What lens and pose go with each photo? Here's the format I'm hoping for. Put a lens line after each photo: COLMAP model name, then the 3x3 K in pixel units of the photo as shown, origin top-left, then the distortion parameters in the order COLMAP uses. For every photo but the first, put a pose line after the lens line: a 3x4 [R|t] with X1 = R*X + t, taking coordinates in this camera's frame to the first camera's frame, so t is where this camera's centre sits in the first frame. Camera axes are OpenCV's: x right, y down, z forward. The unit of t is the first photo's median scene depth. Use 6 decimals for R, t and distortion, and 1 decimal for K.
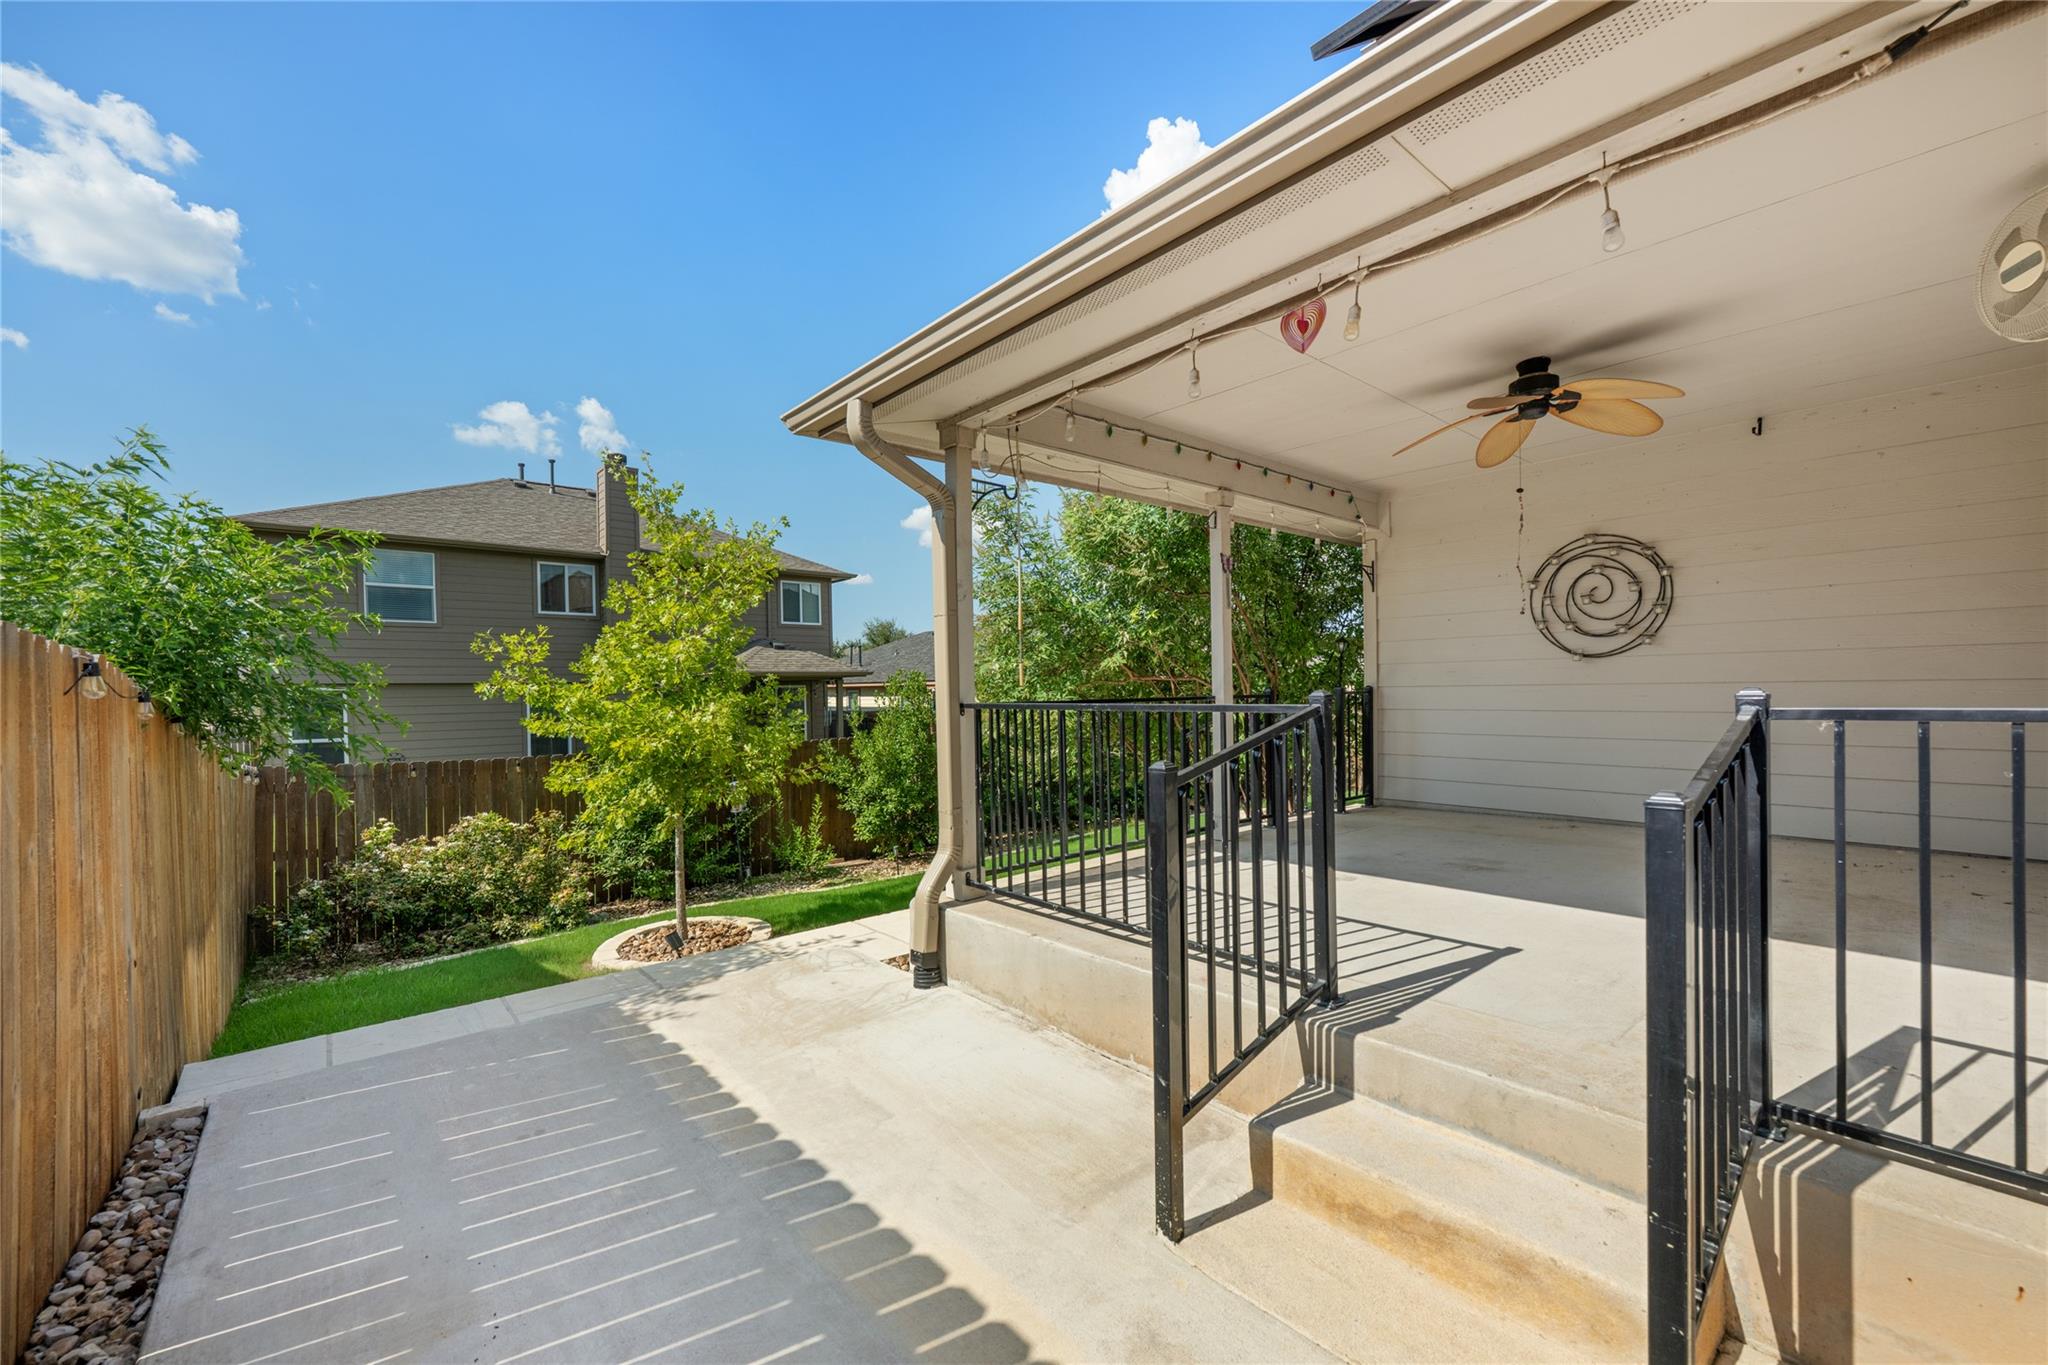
lens RADIAL K [[808.3, 0, 1026.2], [0, 808.3, 689.3], [0, 0, 1]] dist [0.000817, -0.000068]
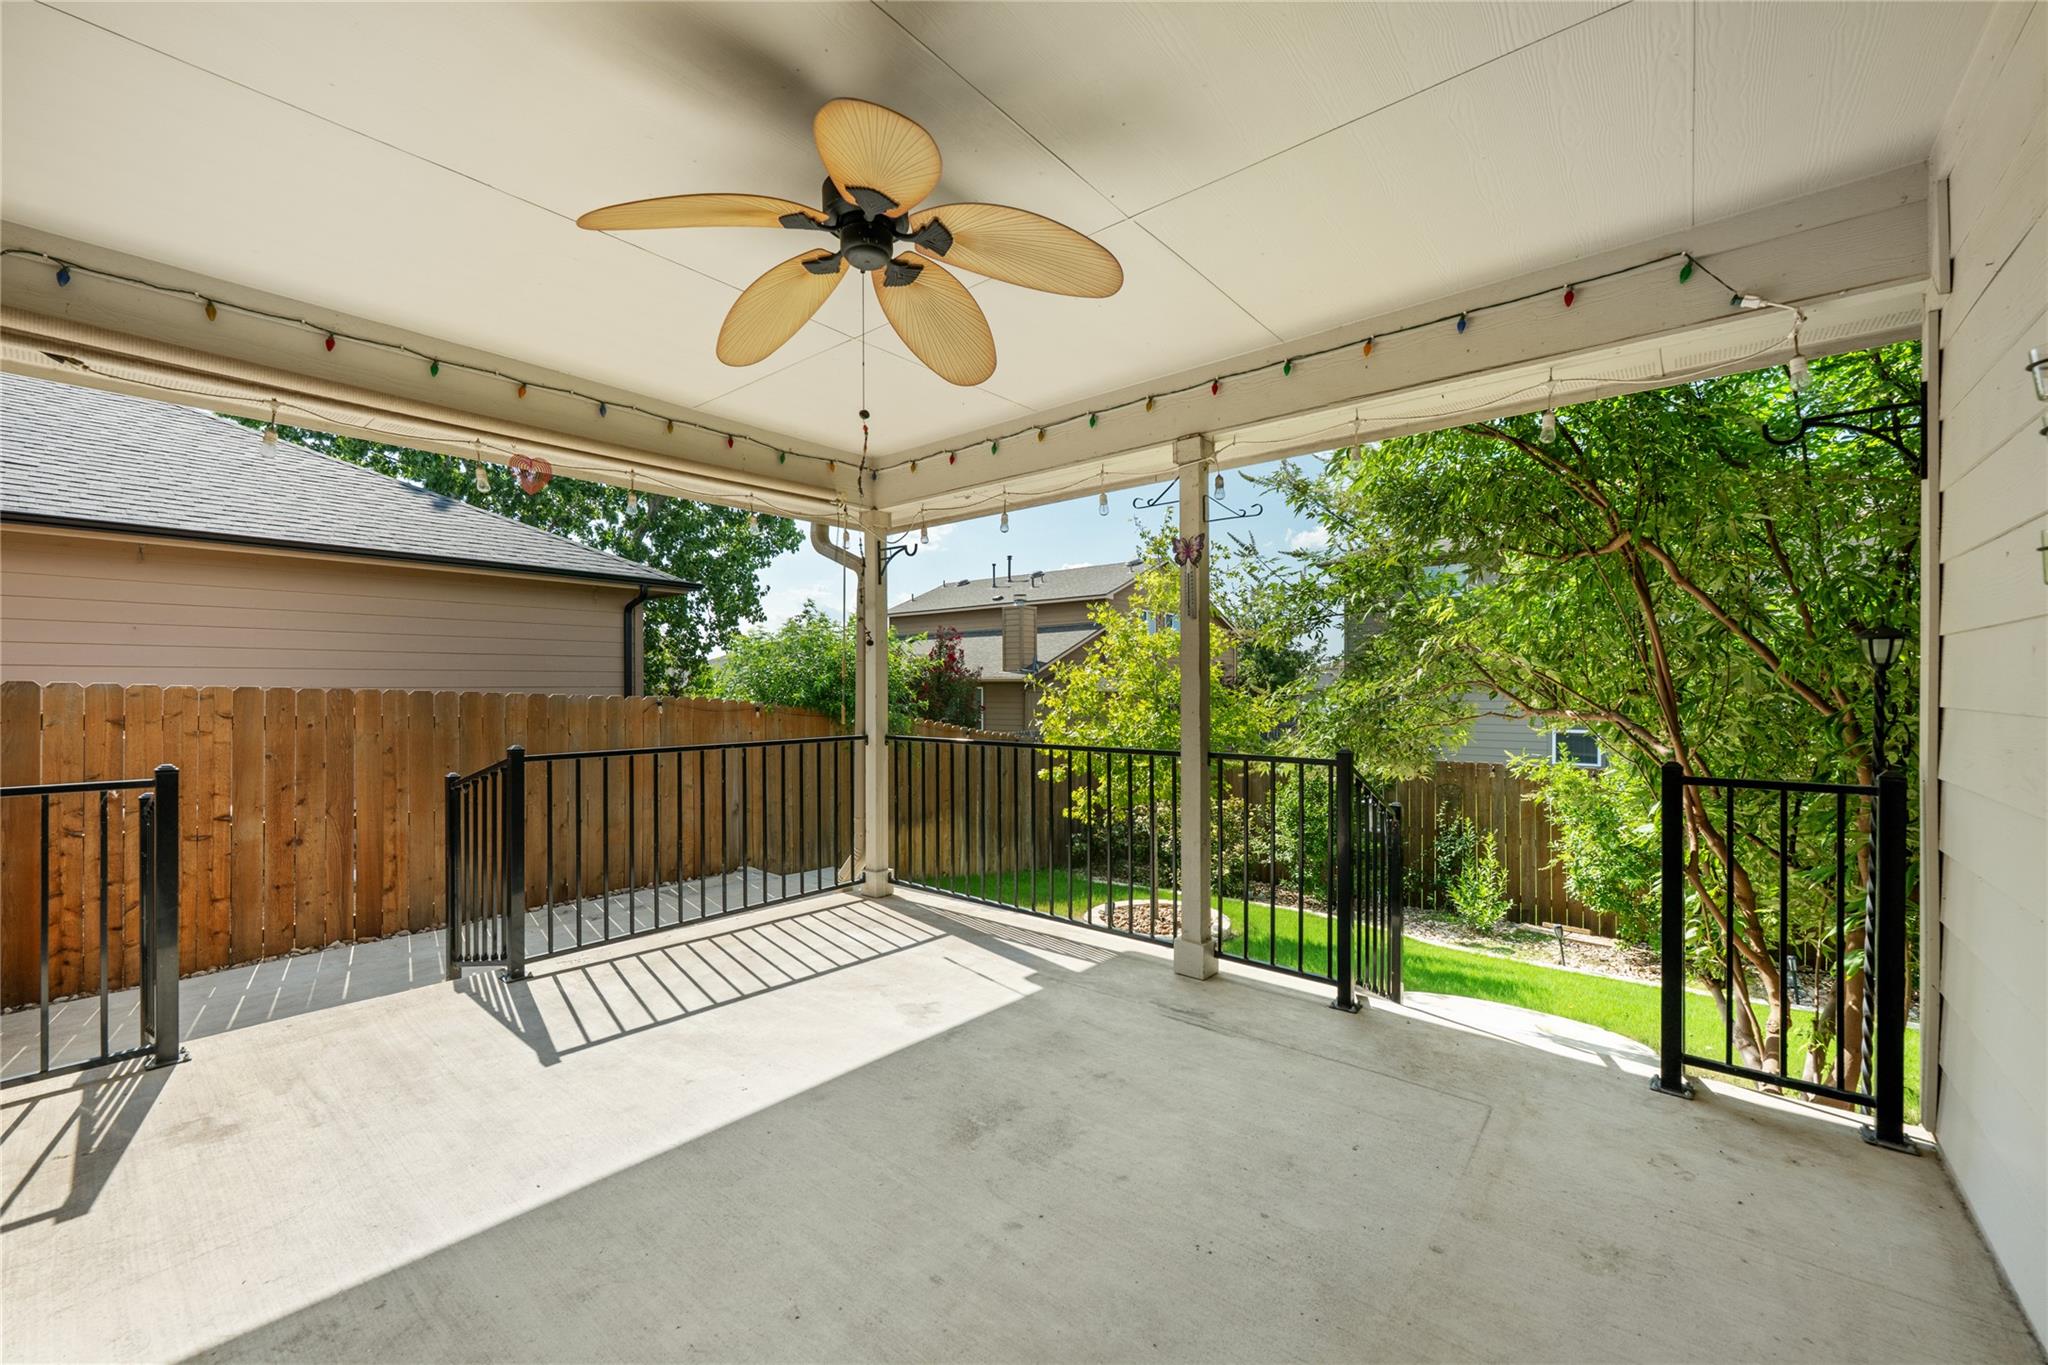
lens RADIAL K [[808.3, 0, 1026.2], [0, 808.3, 689.3], [0, 0, 1]] dist [0.000817, -0.000068]
pose [[0.165852, 0.021641, -0.985913, 1.514171], [-0.006567, 0.999761, 0.020840, -0.103043], [0.986129, 0.003018, 0.165955, 1.337113]]
